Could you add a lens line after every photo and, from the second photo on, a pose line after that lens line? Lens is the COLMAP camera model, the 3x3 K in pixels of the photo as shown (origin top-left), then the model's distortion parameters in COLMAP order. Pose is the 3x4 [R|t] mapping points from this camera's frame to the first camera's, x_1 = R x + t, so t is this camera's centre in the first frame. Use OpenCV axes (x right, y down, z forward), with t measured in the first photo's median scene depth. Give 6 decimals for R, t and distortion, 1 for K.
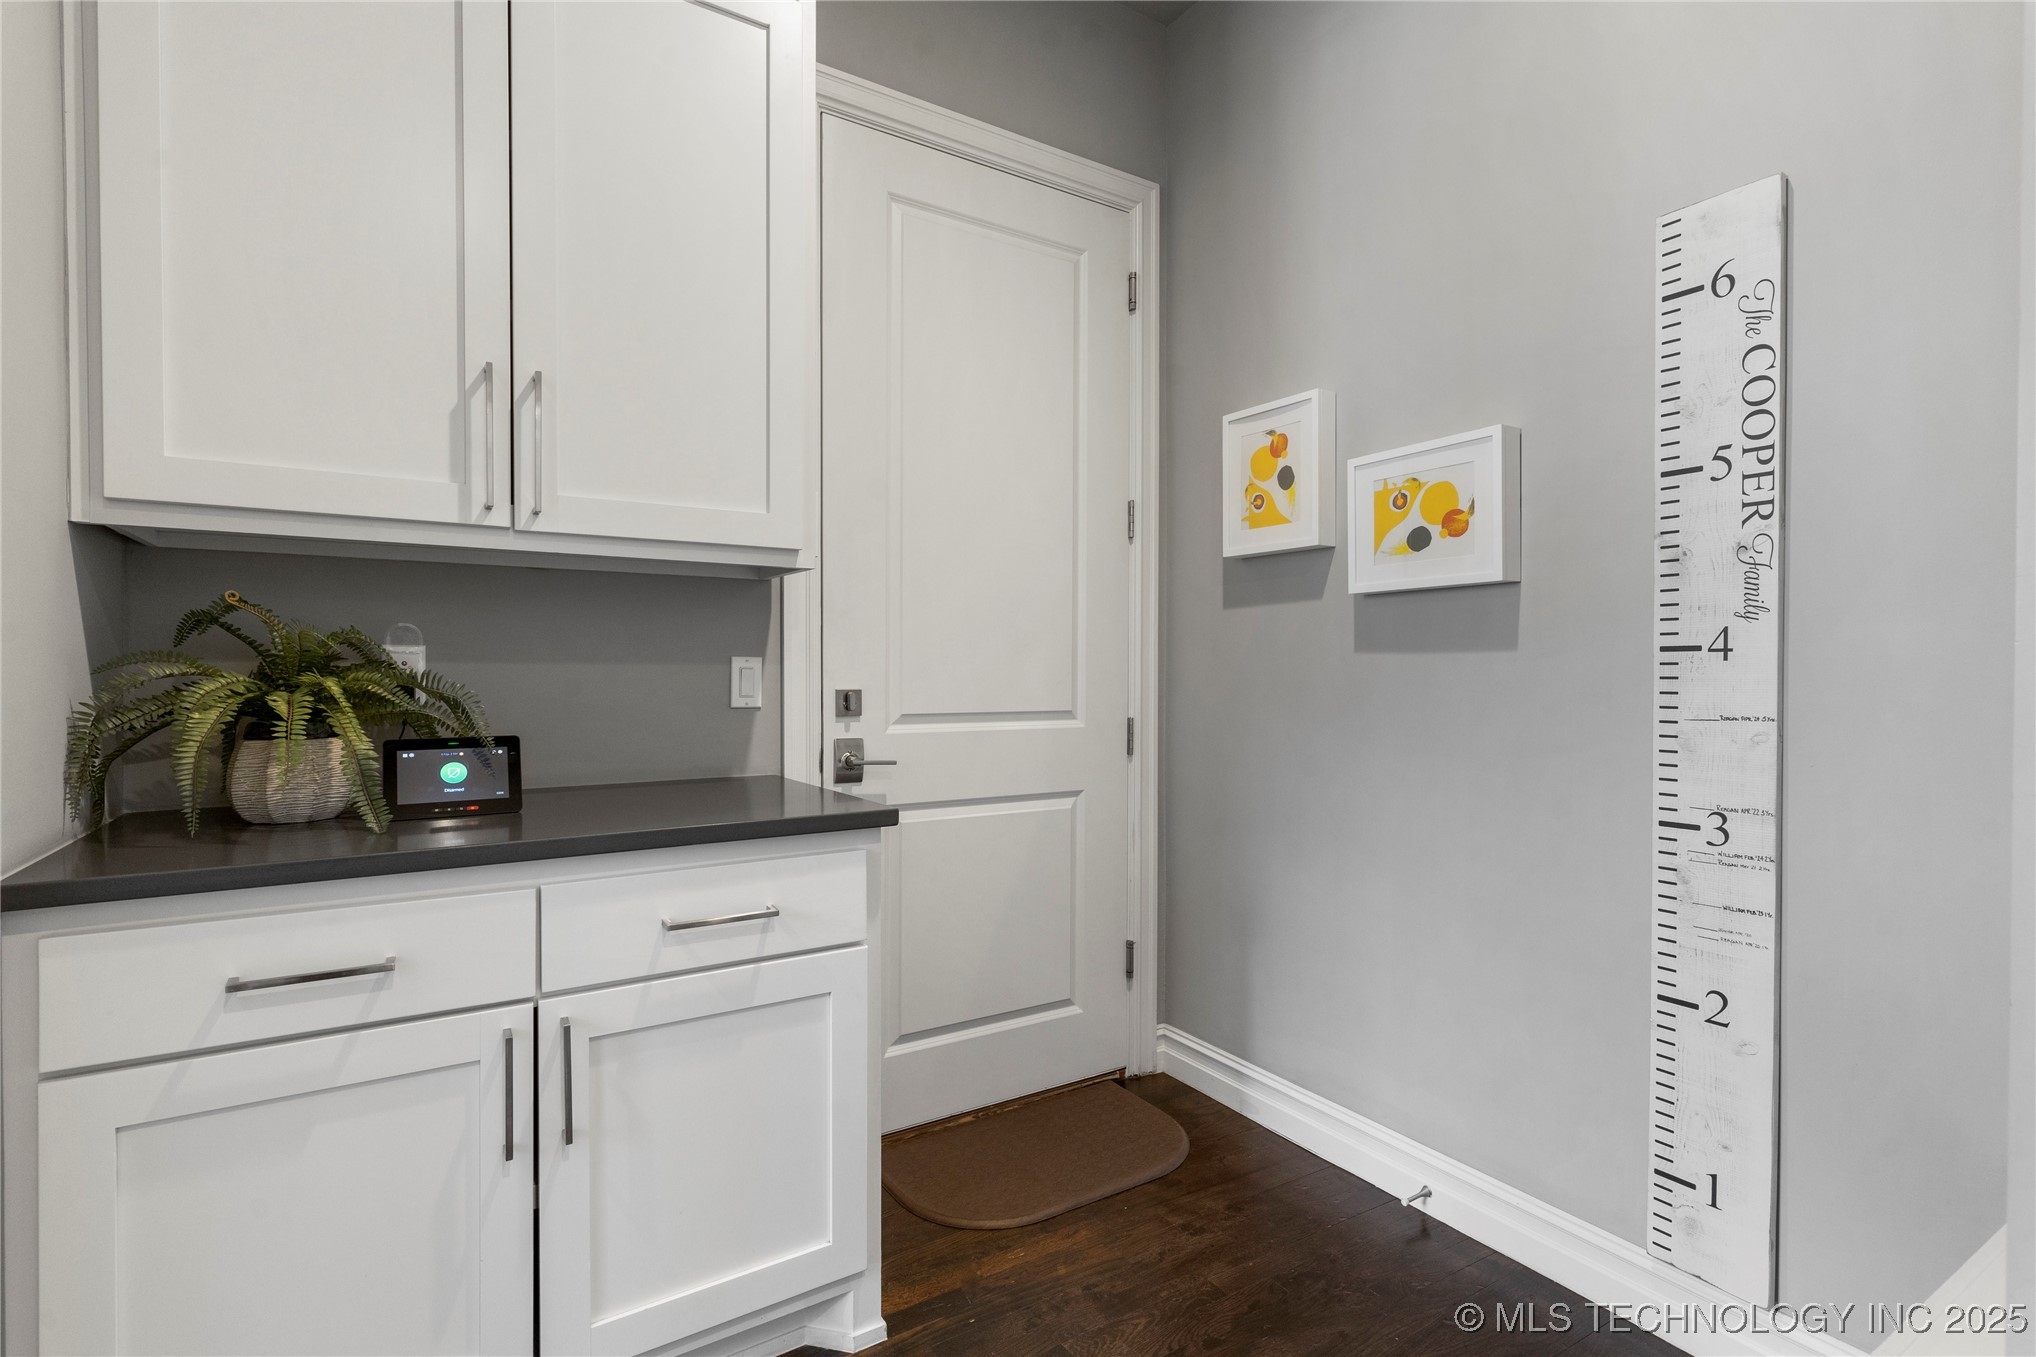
lens RADIAL K [[974.4, 0, 1019.9], [0, 974.4, 678.2], [0, 0, 1]] dist [0.004016, 0.001246]
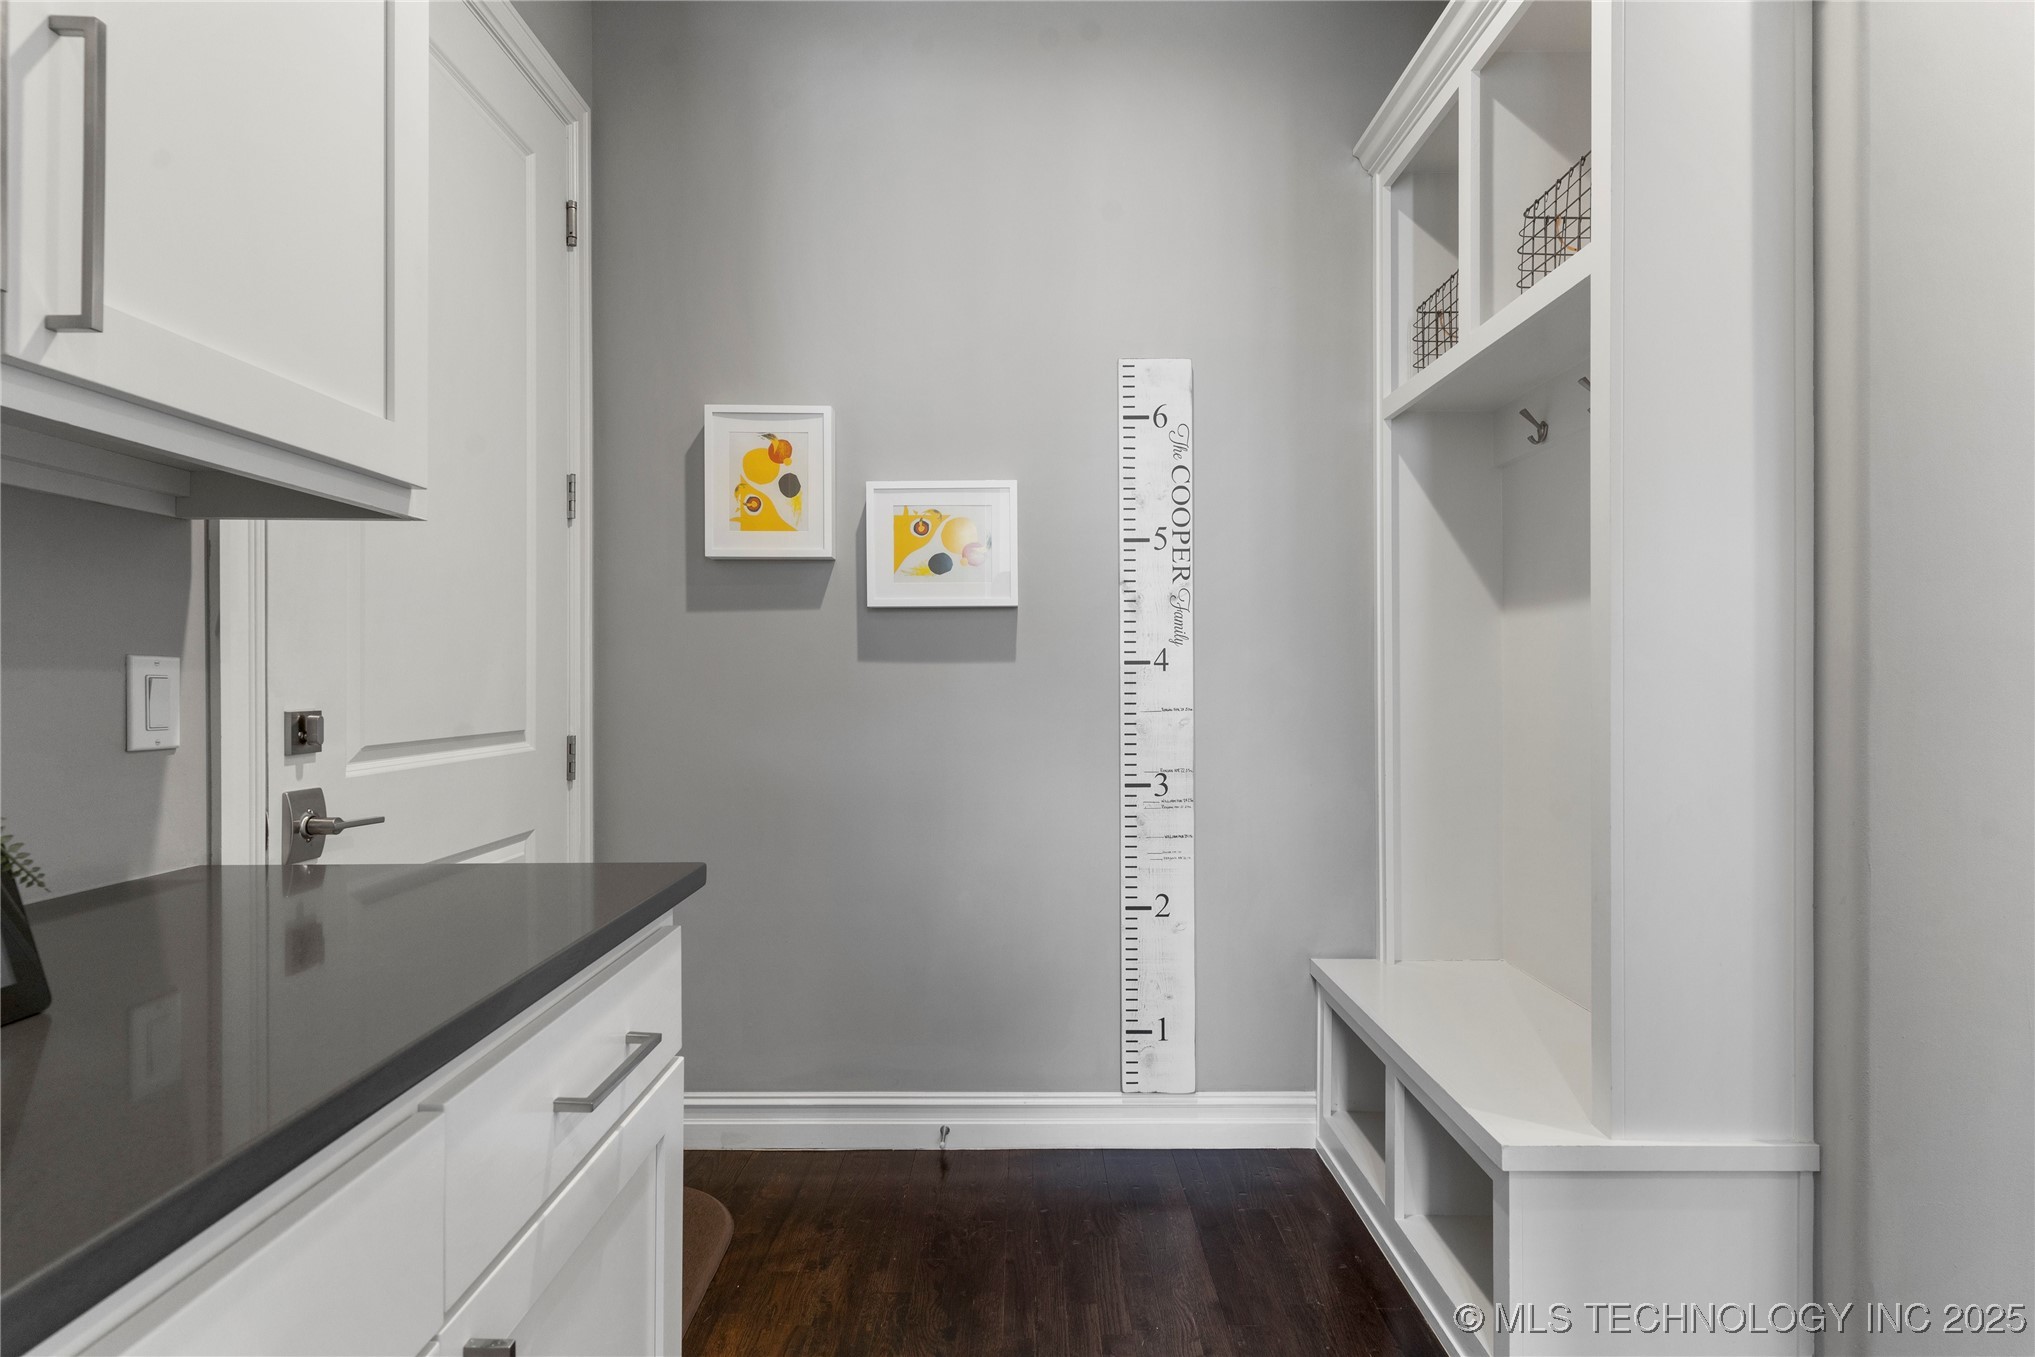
lens RADIAL K [[973.9, 0, 1021.3], [0, 973.9, 676.3], [0, 0, 1]] dist [0.004016, 0.001246]
pose [[0.525085, -0.000338, 0.851050, -0.516652], [0.008533, 0.999952, -0.004867, -0.003695], [-0.851007, 0.009818, 0.525062, 0.316237]]
